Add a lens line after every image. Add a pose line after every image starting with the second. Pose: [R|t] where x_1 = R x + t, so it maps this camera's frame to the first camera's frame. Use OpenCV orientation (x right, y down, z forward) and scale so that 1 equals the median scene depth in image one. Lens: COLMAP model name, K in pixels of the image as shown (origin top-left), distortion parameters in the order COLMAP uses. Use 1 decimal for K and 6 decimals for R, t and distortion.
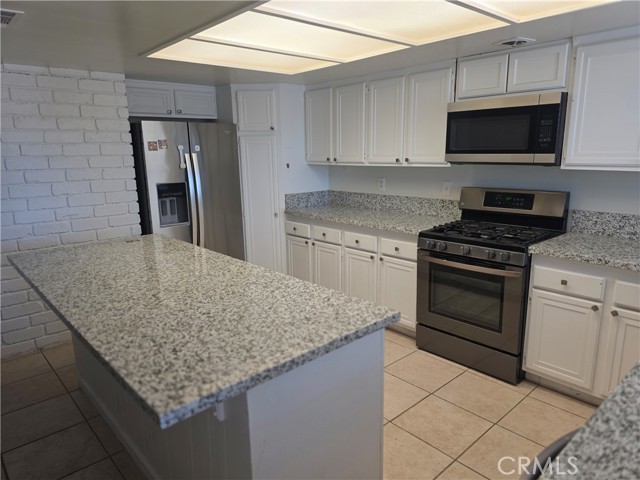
lens RADIAL K [[426.3, 0, 320.8], [0, 426.3, 237.0], [0, 0, 1]] dist [0.047795, -0.038445]
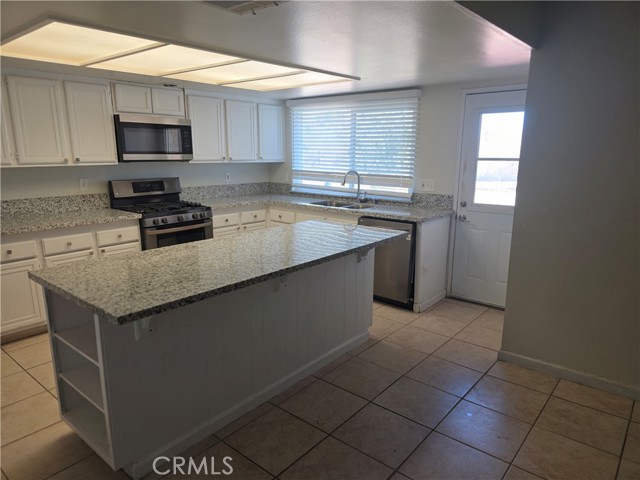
lens RADIAL K [[426.3, 0, 320.5], [0, 426.3, 243.6], [0, 0, 1]] dist [0.047795, -0.038445]
pose [[-0.131158, -0.201826, 0.970600, -1.051975], [0.195173, 0.954639, 0.224880, -0.110378], [-0.971959, 0.218930, -0.085817, 0.581762]]
